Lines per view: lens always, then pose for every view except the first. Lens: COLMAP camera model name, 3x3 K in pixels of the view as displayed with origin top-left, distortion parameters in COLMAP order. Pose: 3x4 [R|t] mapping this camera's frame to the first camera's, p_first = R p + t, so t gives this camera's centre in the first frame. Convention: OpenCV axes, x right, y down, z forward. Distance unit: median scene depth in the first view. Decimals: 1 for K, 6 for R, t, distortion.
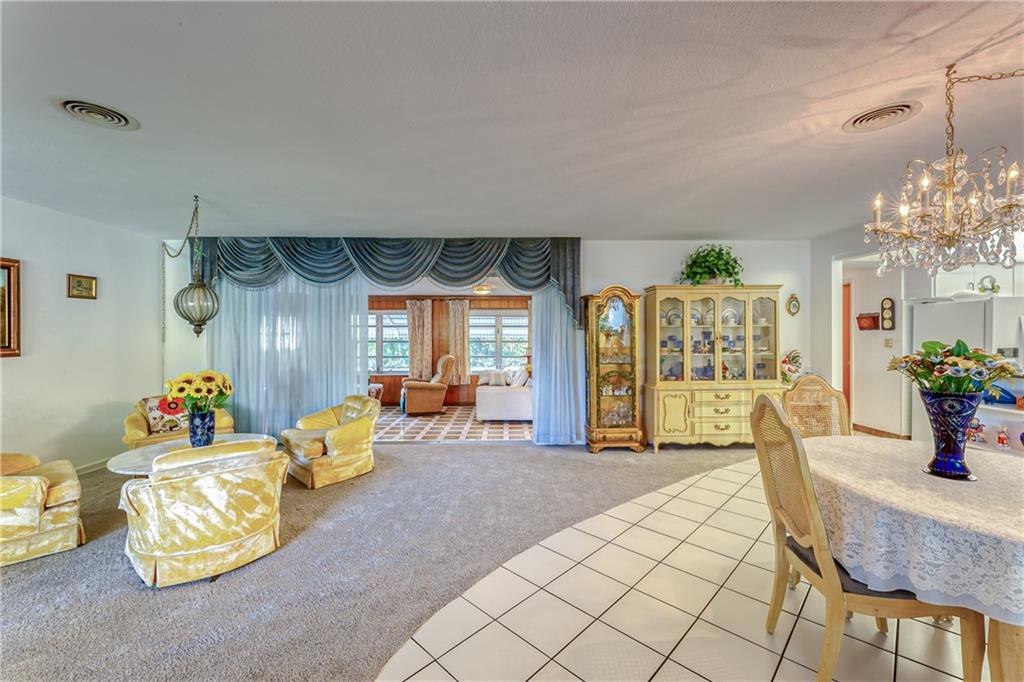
lens RADIAL K [[412.7, 0, 516.3], [0, 412.7, 333.0], [0, 0, 1]] dist [0.003480, 0.000170]
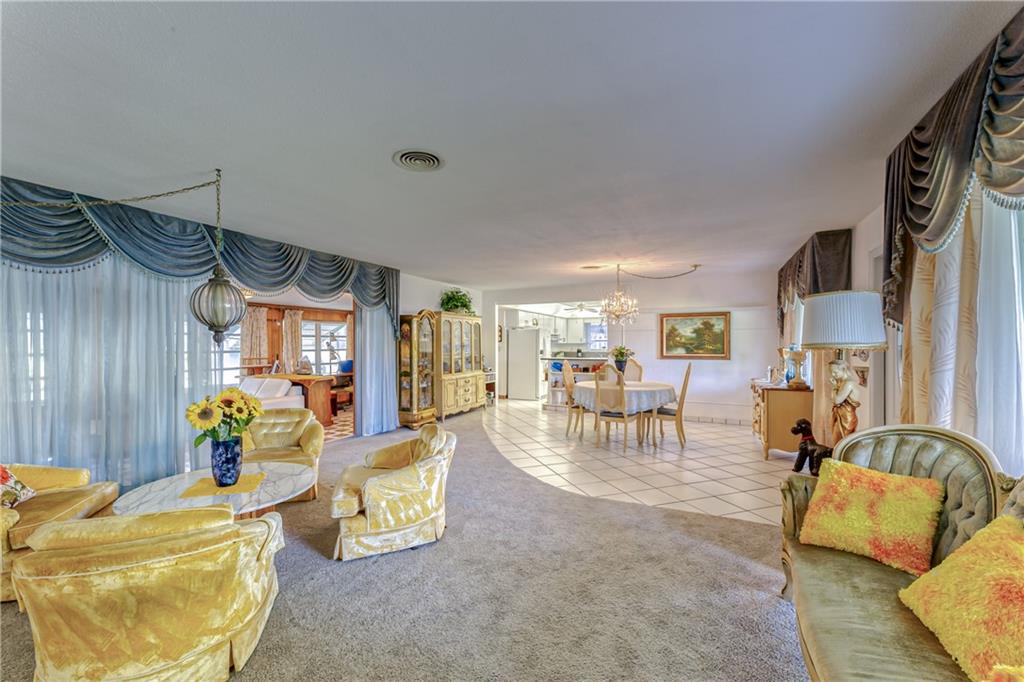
lens RADIAL K [[412.7, 0, 502.4], [0, 412.7, 348.6], [0, 0, 1]] dist [0.003480, 0.000170]
pose [[0.457084, -0.009529, 0.889372, -0.886427], [-0.000213, 0.999941, 0.010823, 0.003105], [-0.889423, -0.005136, 0.457055, 0.113638]]
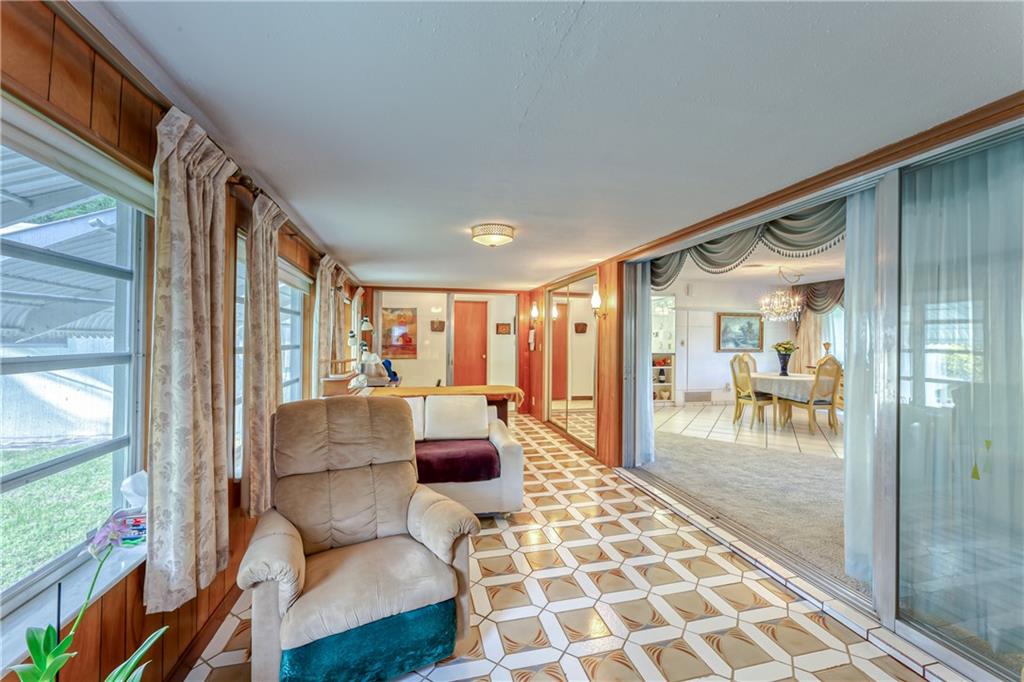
lens RADIAL K [[412.7, 0, 510.6], [0, 412.7, 338.0], [0, 0, 1]] dist [0.003480, 0.000170]
pose [[-0.233639, 0.005766, 0.972306, -0.741431], [-0.011159, 0.999901, -0.008611, 0.022386], [-0.972259, -0.012862, -0.233551, 1.533634]]
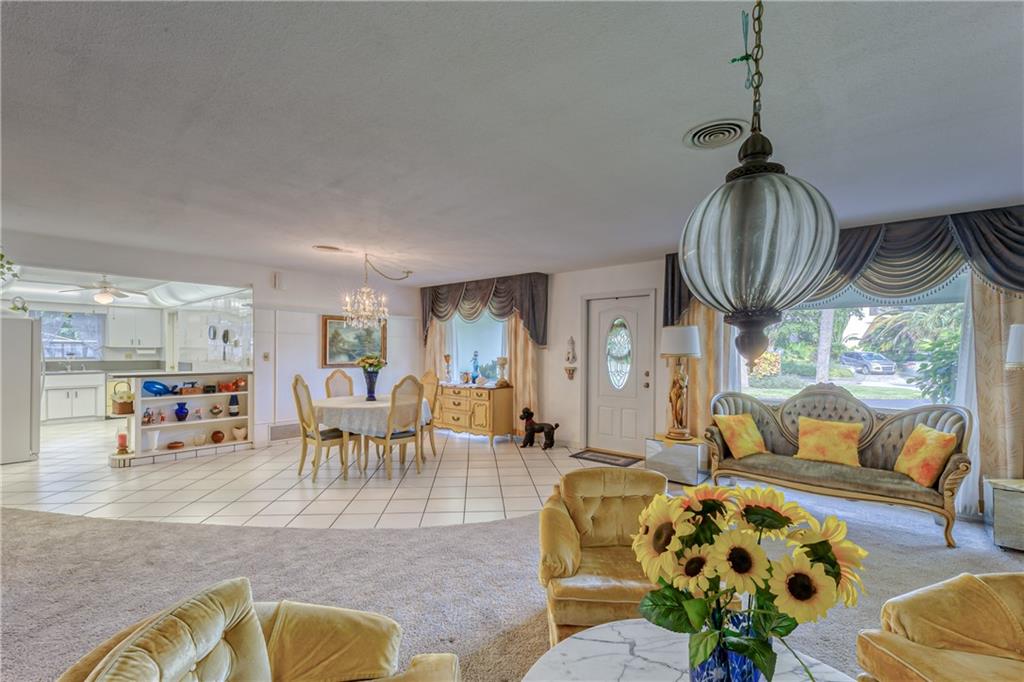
lens RADIAL K [[445.8, 0, 512.0], [0, 445.8, 351.9], [0, 0, 1]] dist [0.001758, 0.000207]
pose [[-0.753080, -0.006253, 0.657899, -0.622004], [-0.007654, 0.999970, 0.000742, 0.001216], [-0.657884, -0.004477, -0.753106, 0.948183]]
